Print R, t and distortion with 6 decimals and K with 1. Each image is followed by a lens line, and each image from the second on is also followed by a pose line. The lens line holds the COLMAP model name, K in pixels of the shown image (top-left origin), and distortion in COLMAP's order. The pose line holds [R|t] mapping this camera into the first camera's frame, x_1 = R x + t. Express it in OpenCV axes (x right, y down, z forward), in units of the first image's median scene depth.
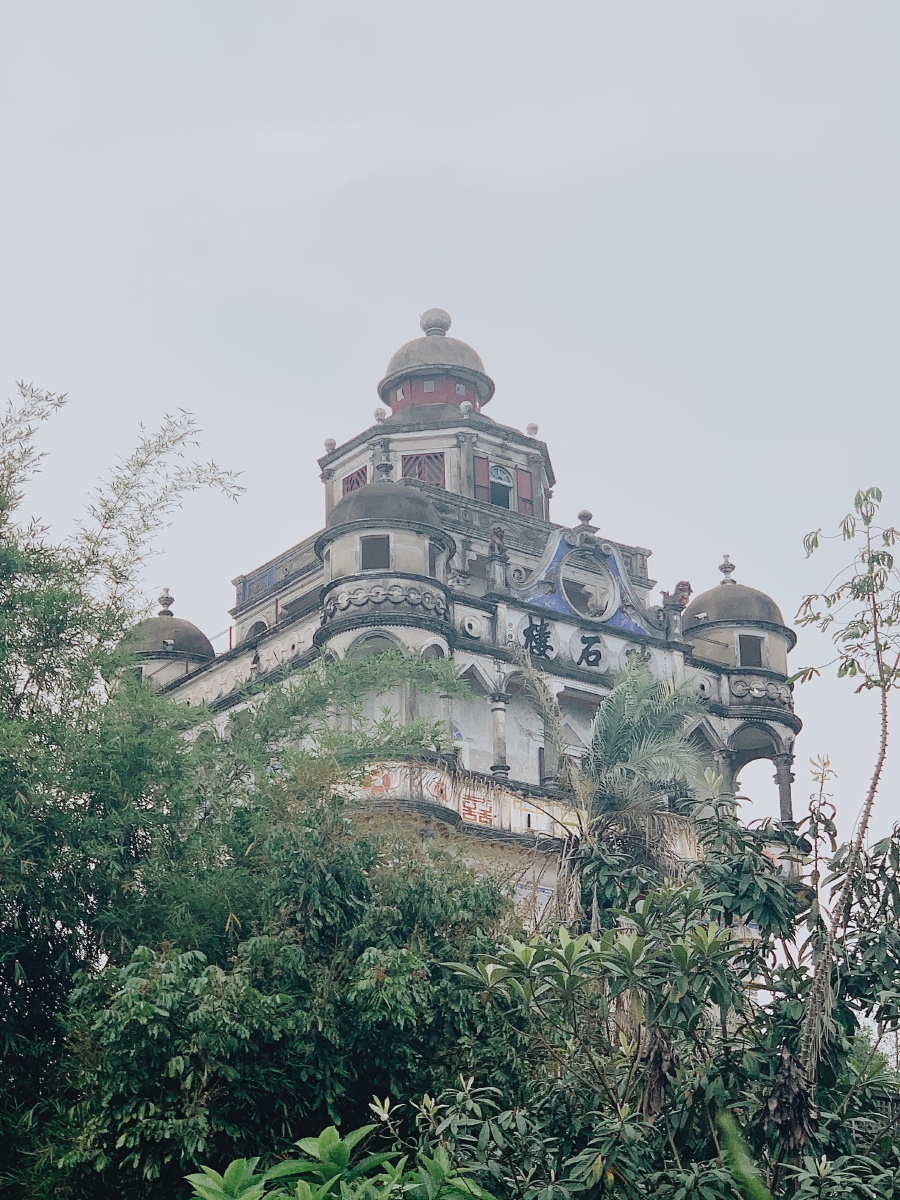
lens RADIAL K [[2580.9, 0, 450.0], [0, 2580.9, 600.0], [0, 0, 1]] dist [-0.009397, 0.003352]
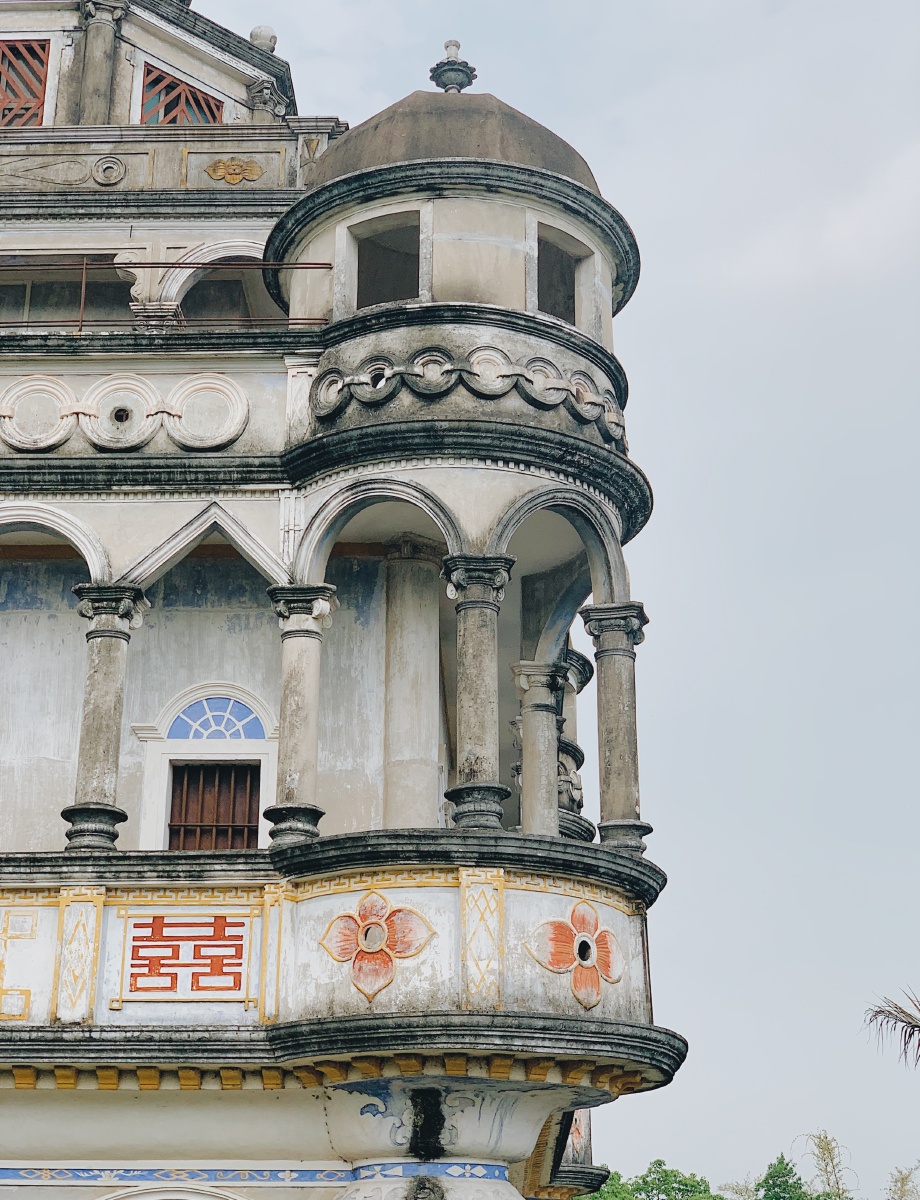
lens RADIAL K [[1869.0, 0, 459.7], [0, 1869.0, 579.9], [0, 0, 1]] dist [0.205199, -0.802260]
pose [[0.624523, 0.305320, 0.718854, -0.202561], [-0.306124, 0.942465, -0.134341, 0.057458], [-0.718511, -0.136159, 0.682057, 0.781467]]
